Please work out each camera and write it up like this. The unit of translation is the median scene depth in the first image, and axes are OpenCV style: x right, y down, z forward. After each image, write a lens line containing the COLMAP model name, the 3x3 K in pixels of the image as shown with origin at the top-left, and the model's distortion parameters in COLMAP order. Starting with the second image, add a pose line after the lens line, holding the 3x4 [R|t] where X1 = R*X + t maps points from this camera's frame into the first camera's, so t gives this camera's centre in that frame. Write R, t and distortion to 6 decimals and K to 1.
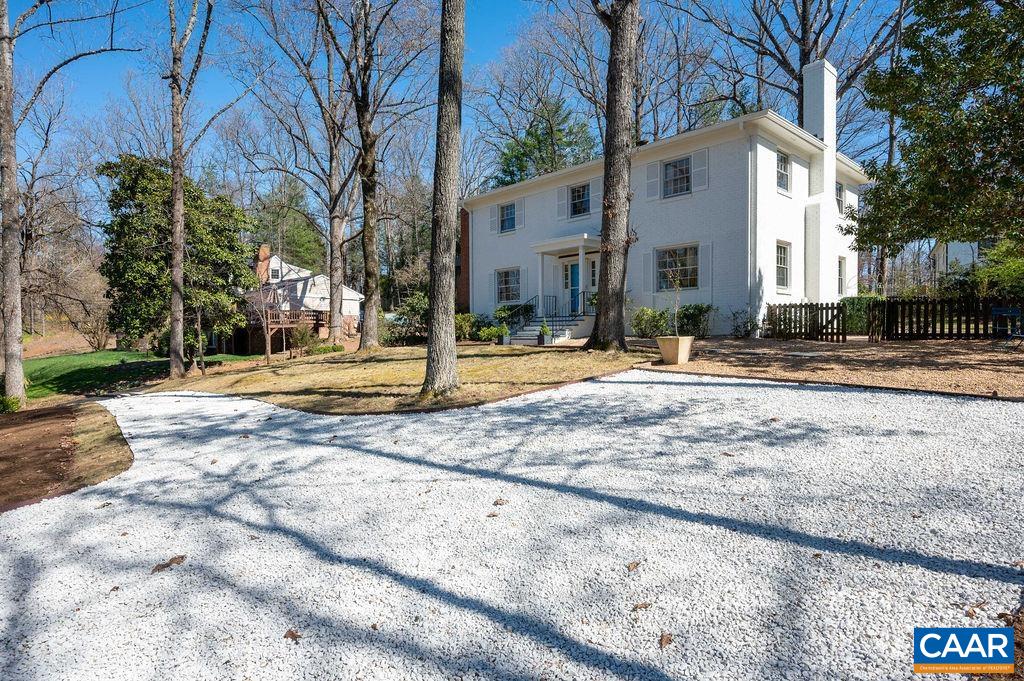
lens RADIAL K [[558.5, 0, 511.2], [0, 558.5, 327.2], [0, 0, 1]] dist [-0.019602, 0.036426]
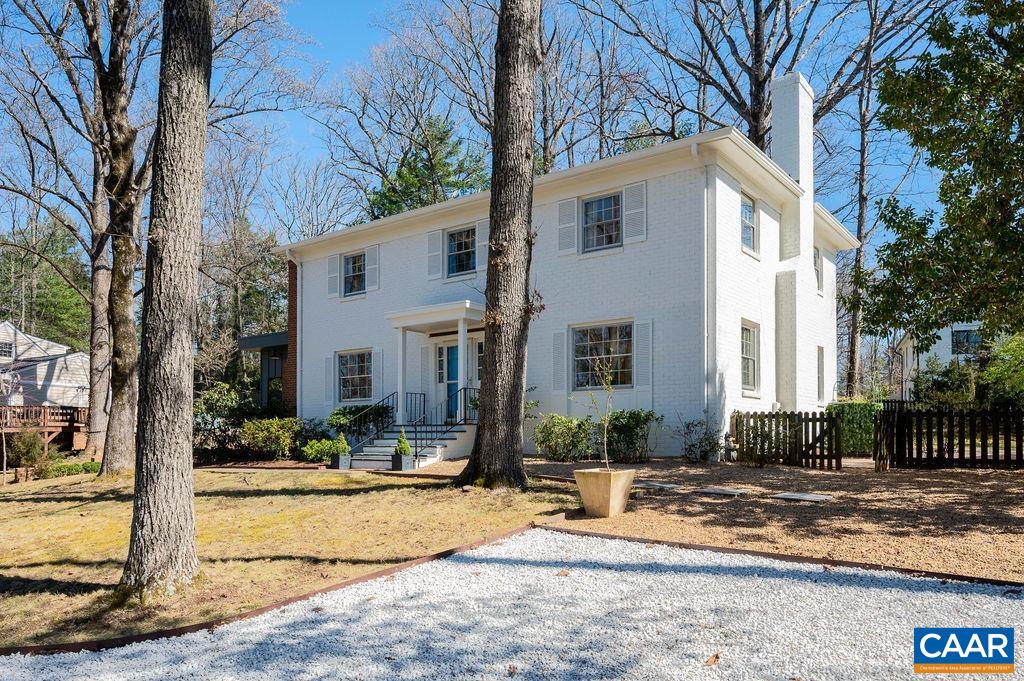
lens RADIAL K [[770.8, 0, 512.0], [0, 770.8, 340.5], [0, 0, 1]] dist [0.002618, 0.000966]
pose [[0.984261, 0.029411, 0.174254, 0.027178], [-0.008128, 0.992545, -0.121611, -0.010377], [-0.176532, 0.118281, 0.977162, 0.107379]]
